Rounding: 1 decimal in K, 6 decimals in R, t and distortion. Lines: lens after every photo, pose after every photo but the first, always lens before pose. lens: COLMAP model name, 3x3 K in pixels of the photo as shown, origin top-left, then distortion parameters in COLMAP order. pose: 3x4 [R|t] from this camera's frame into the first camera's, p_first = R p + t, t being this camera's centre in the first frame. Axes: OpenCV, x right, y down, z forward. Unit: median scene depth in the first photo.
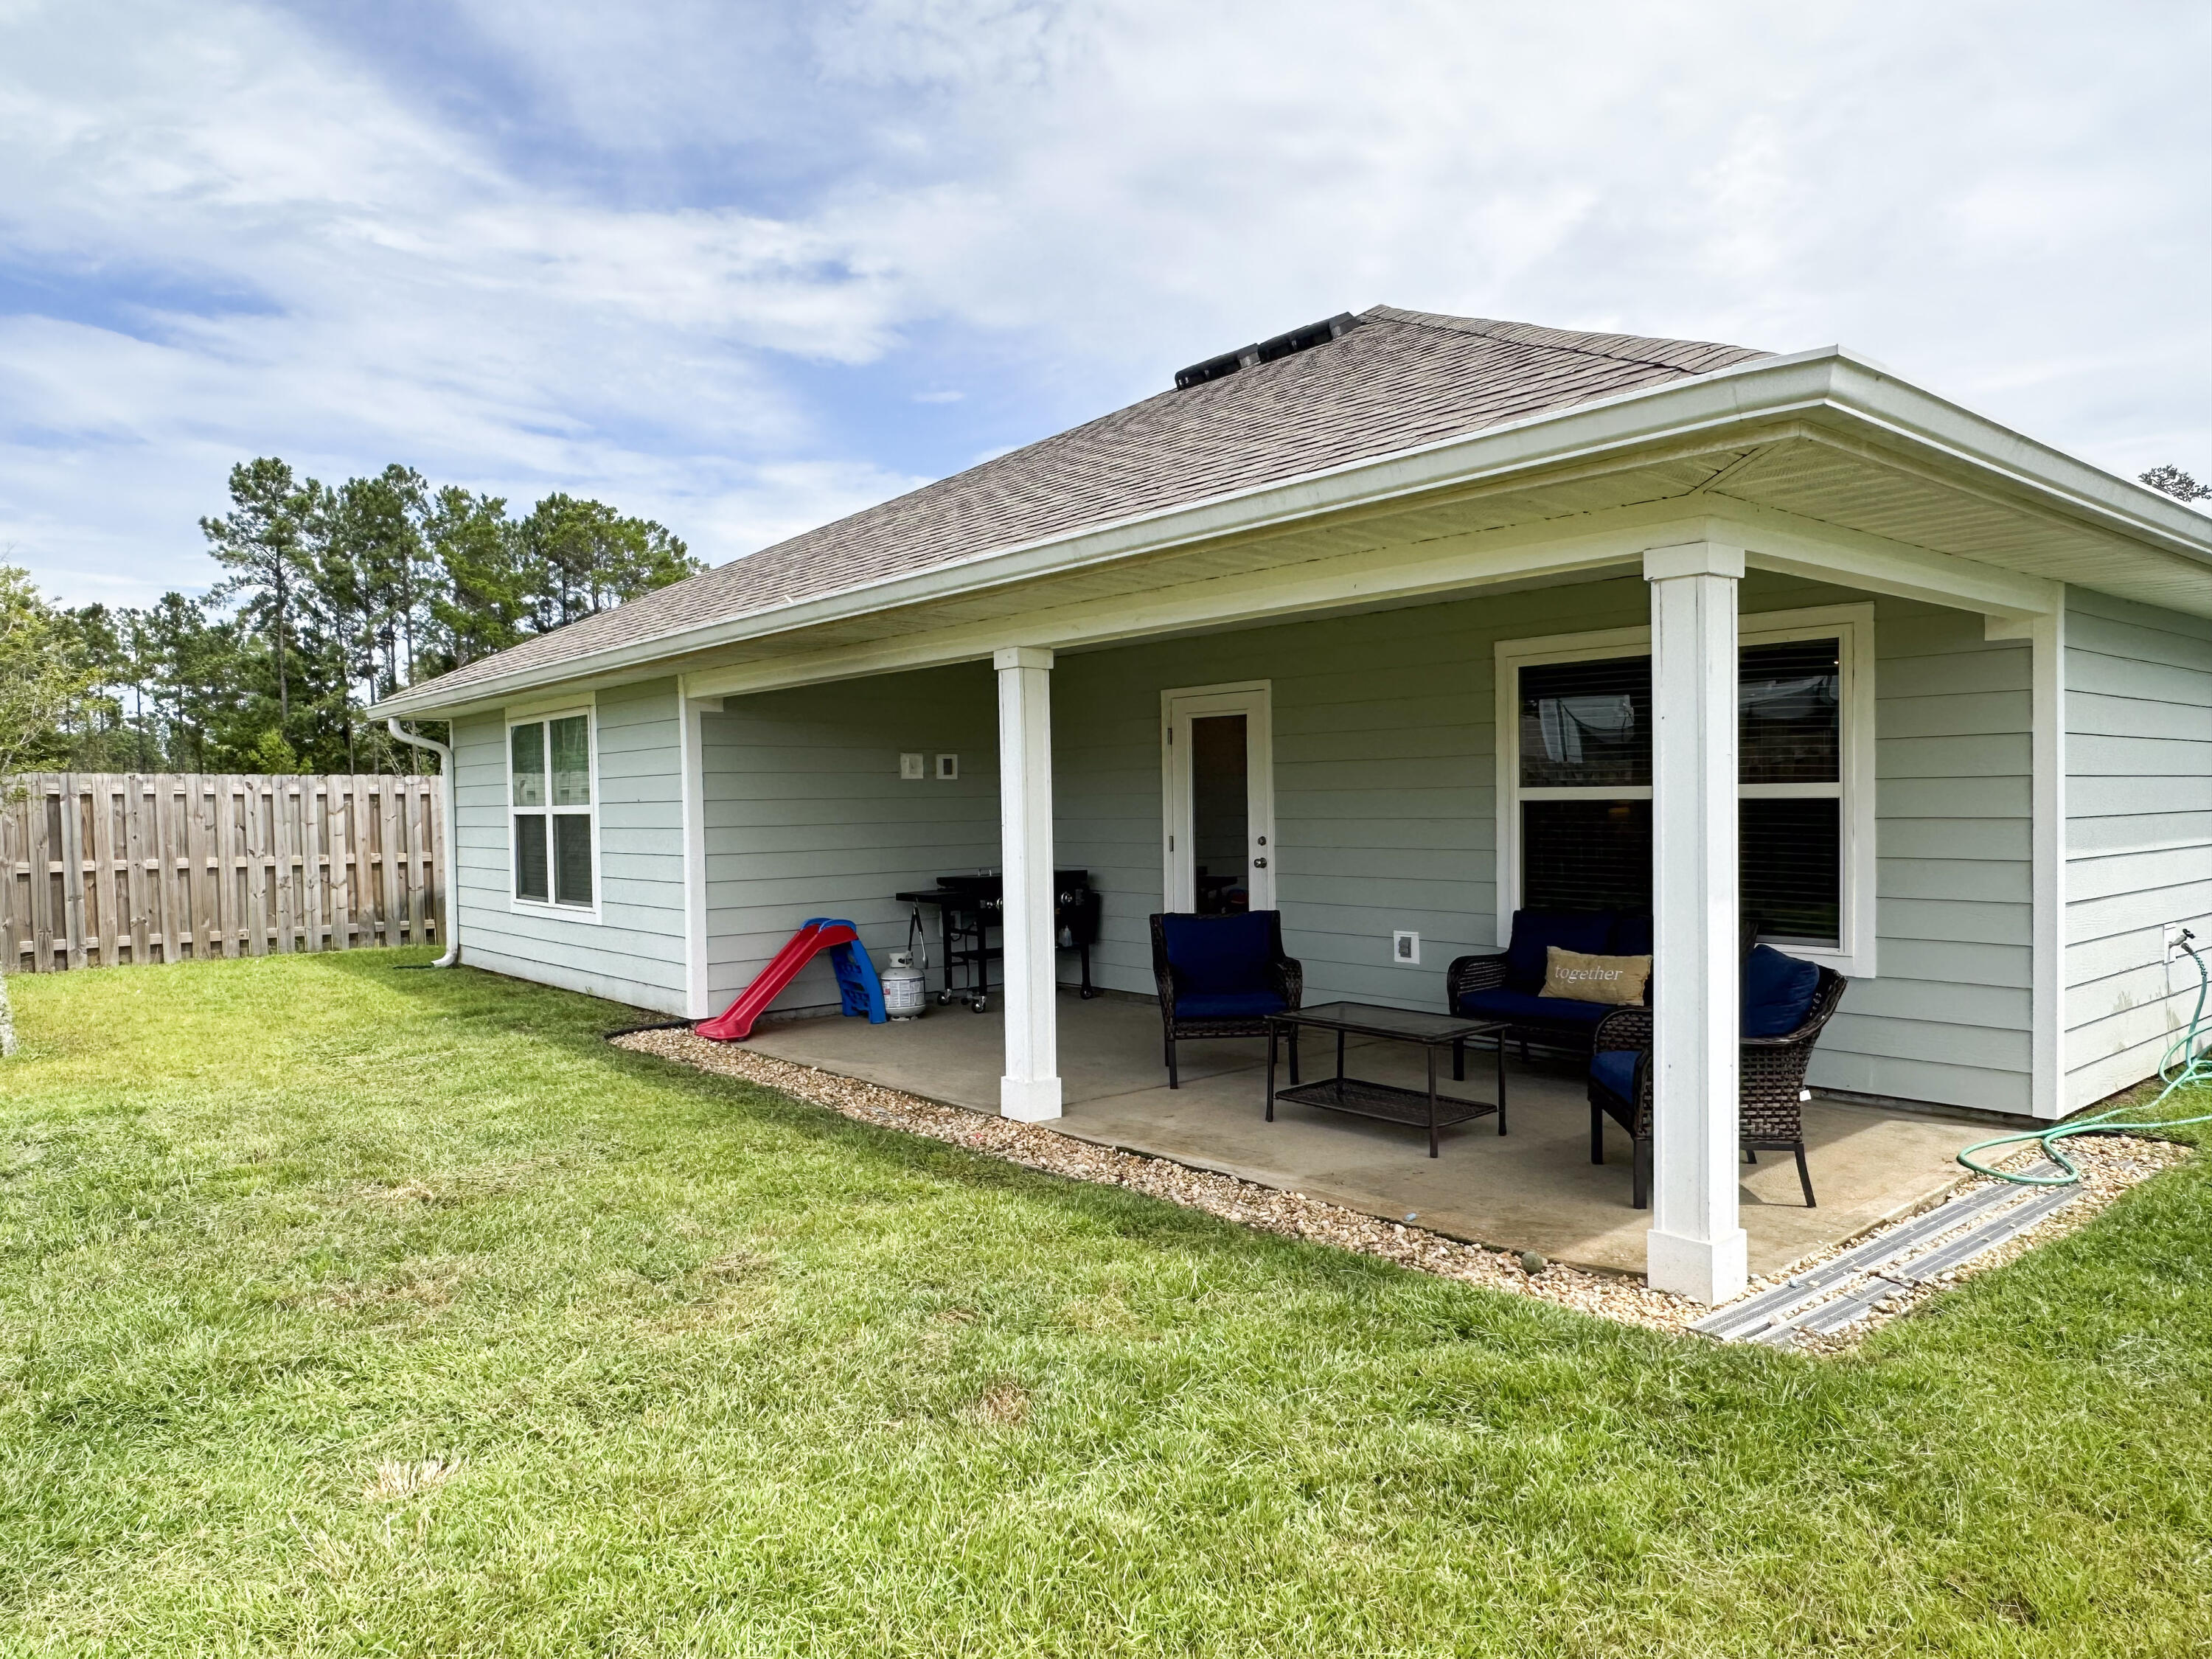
lens RADIAL K [[1395.9, 0, 1113.3], [0, 1395.9, 831.9], [0, 0, 1]] dist [0.001467, 0.000148]
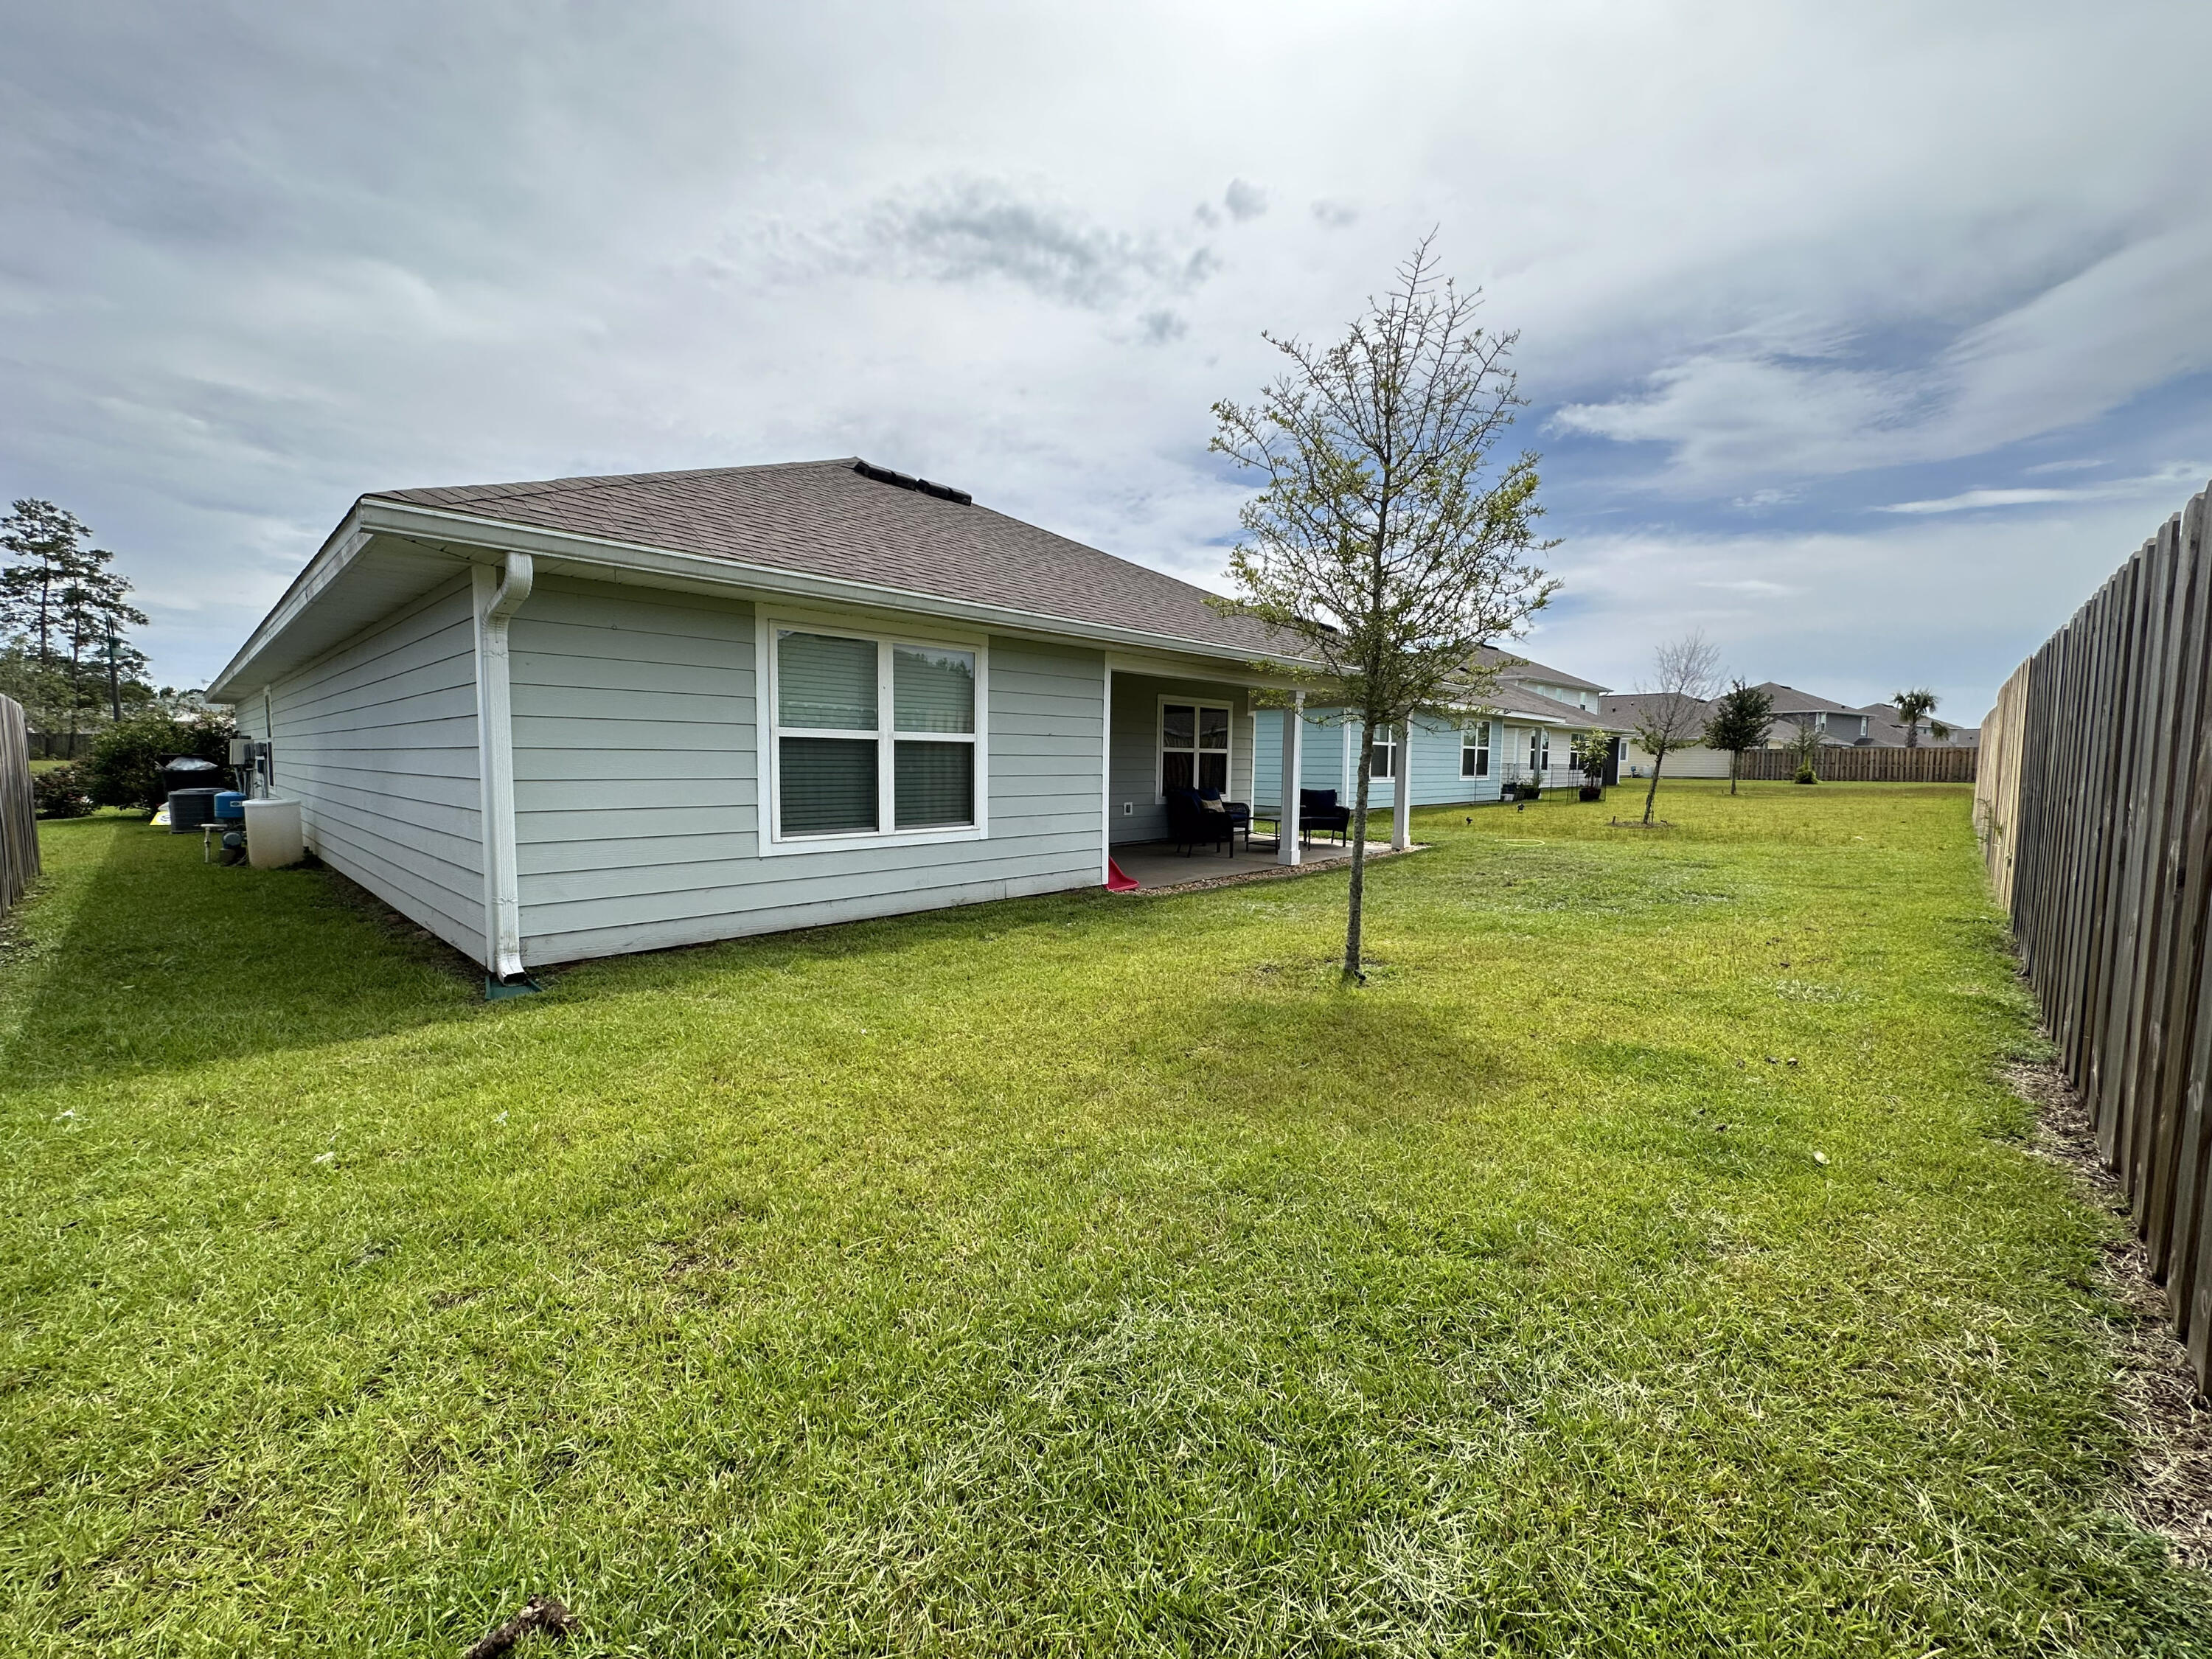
lens RADIAL K [[886.5, 0, 1115.7], [0, 886.5, 828.2], [0, 0, 1]] dist [0.001685, -0.000424]
pose [[-0.132407, -0.058958, 0.989440, -1.152416], [0.015446, 0.997985, 0.061534, 0.014686], [-0.991075, 0.023430, -0.131230, 1.018771]]
